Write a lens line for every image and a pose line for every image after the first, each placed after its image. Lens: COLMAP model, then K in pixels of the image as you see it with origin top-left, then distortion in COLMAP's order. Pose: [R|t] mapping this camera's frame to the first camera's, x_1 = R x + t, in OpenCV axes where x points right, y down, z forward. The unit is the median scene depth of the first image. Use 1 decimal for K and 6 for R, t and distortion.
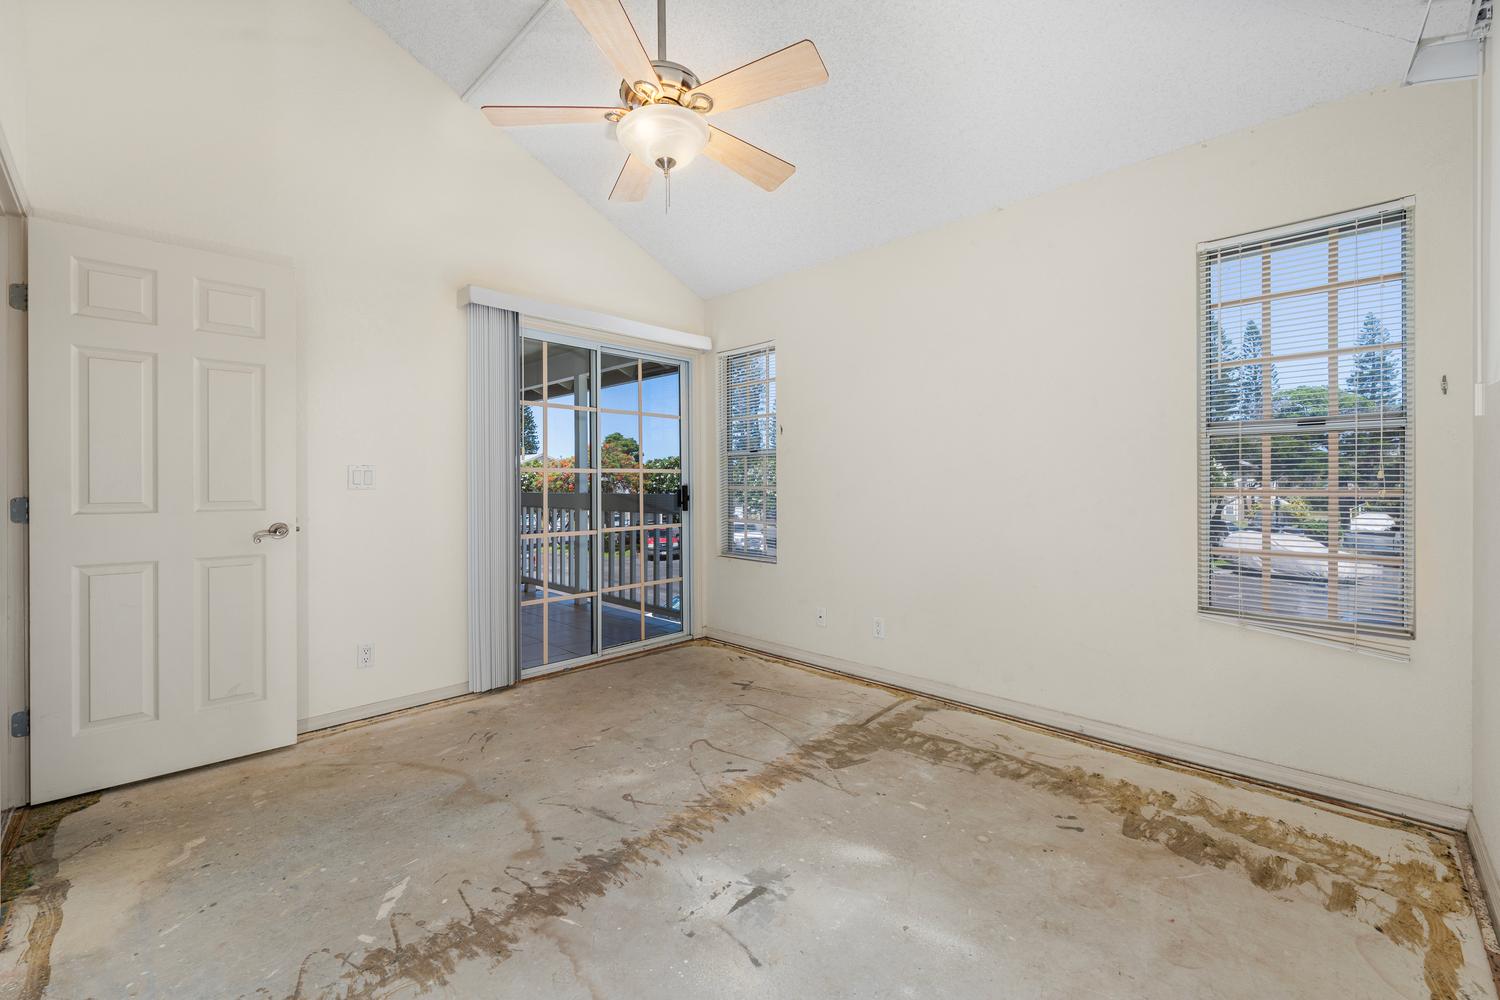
lens RADIAL K [[609.1, 0, 742.9], [0, 609.1, 492.0], [0, 0, 1]] dist [0.055506, -0.012310]
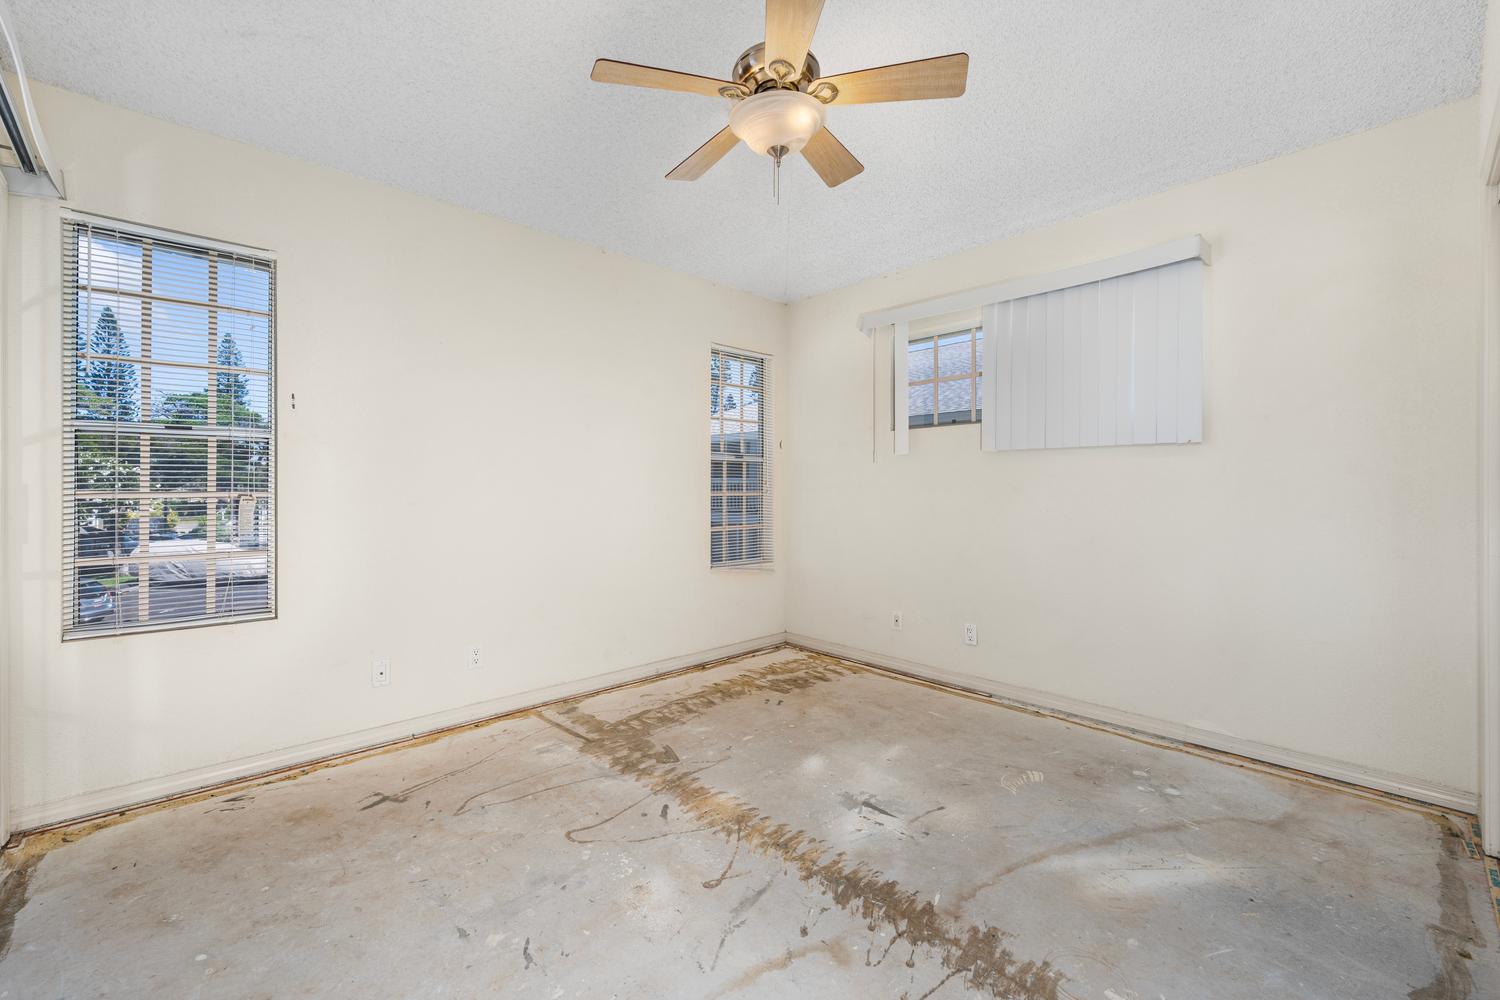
lens RADIAL K [[609.1, 0, 742.9], [0, 609.1, 492.0], [0, 0, 1]] dist [0.055506, -0.012310]
pose [[0.029631, 0.015239, 0.999445, -0.899927], [-0.004724, 0.999875, -0.015106, 0.005299], [-0.999550, -0.004274, 0.029699, 0.857198]]
